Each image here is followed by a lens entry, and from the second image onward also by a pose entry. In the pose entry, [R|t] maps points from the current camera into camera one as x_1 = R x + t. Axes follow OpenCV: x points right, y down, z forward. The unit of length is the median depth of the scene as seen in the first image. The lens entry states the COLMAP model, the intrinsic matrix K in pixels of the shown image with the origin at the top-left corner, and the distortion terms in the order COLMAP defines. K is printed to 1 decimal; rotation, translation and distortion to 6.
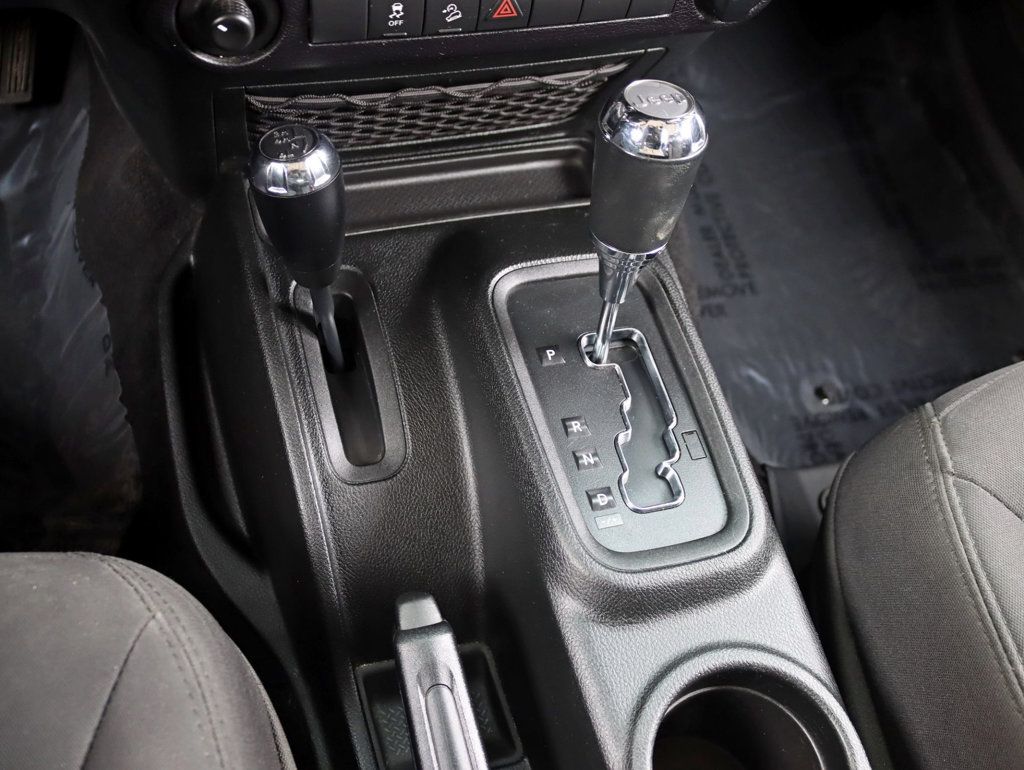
lens RADIAL K [[1084.8, 0, 512.0], [0, 1084.8, 385.0], [0, 0, 1]] dist [-0.147970, -0.002327]
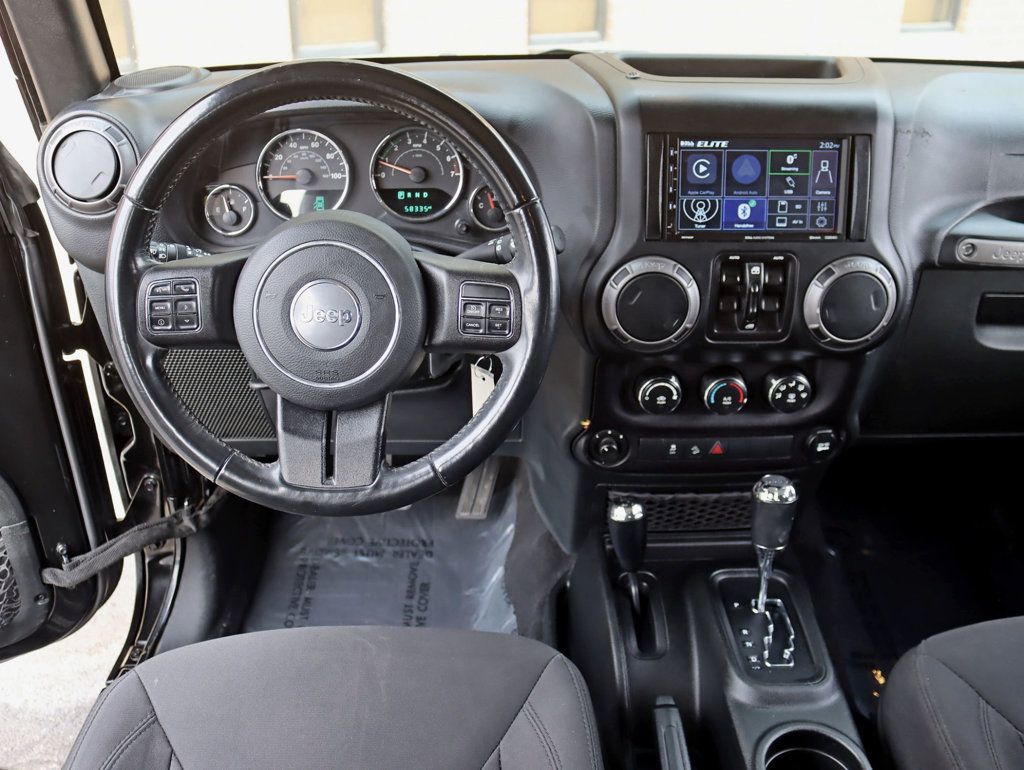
lens RADIAL K [[849.0, 0, 512.0], [0, 849.0, 385.0], [0, 0, 1]] dist [-0.163453, 0.123231]
pose [[0.950524, -0.005161, -0.310608, 0.133779], [-0.151062, 0.866007, -0.476668, 0.471039], [0.271448, 0.500006, 0.822381, -0.737974]]
